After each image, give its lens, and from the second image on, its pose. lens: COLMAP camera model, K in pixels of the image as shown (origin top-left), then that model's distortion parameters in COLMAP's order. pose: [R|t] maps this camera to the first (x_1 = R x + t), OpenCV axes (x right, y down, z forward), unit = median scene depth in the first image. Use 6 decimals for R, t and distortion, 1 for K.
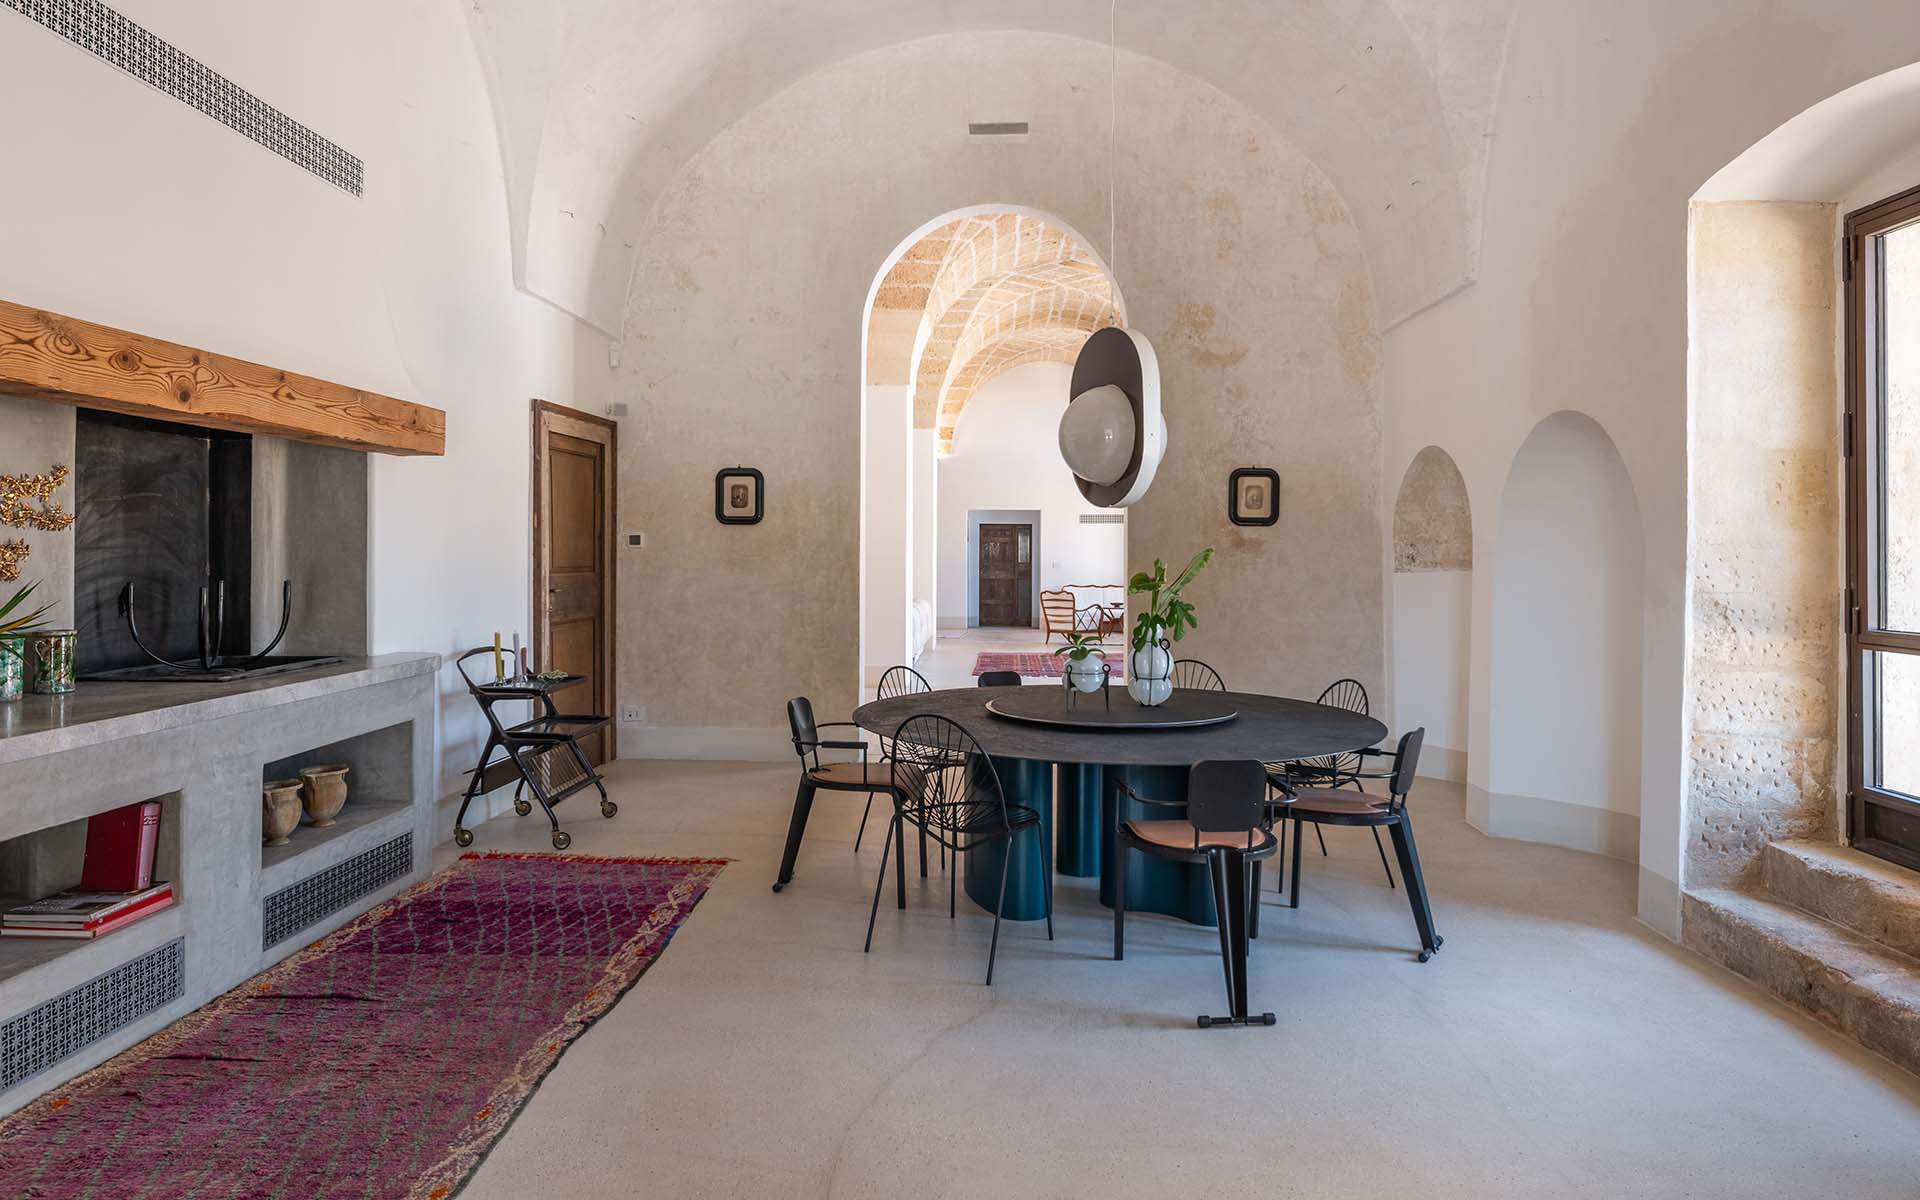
lens RADIAL K [[1168.1, 0, 959.0], [0, 1168.1, 542.0], [0, 0, 1]] dist [0.026141, 0.000989]
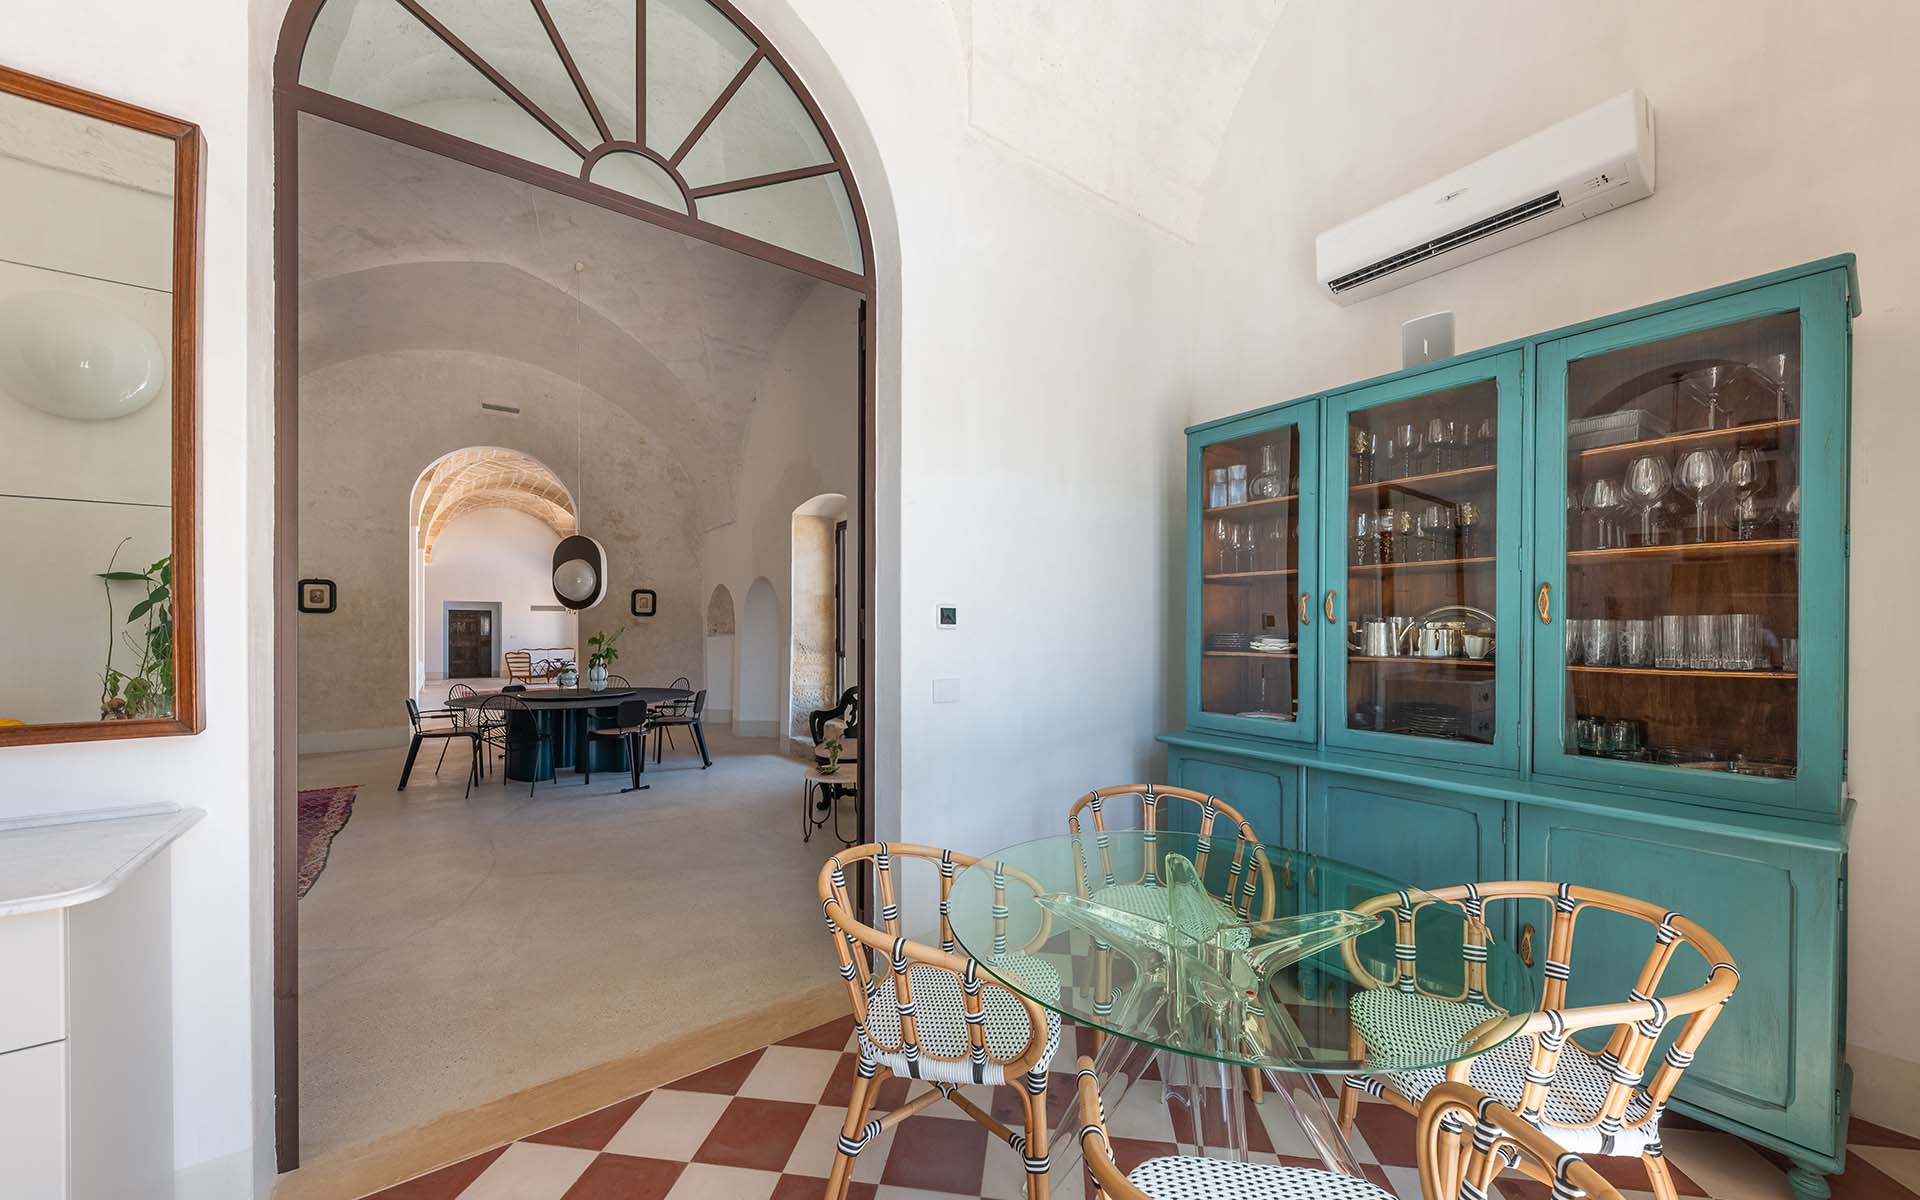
lens RADIAL K [[691.9, 0, 961.5], [0, 691.9, 631.3], [0, 0, 1]] dist [0.000383, 0.000079]
pose [[0.781392, -0.006296, 0.624009, -0.092315], [-0.002282, 0.999914, 0.012947, -0.003758], [-0.624037, -0.011541, 0.781310, -0.385473]]
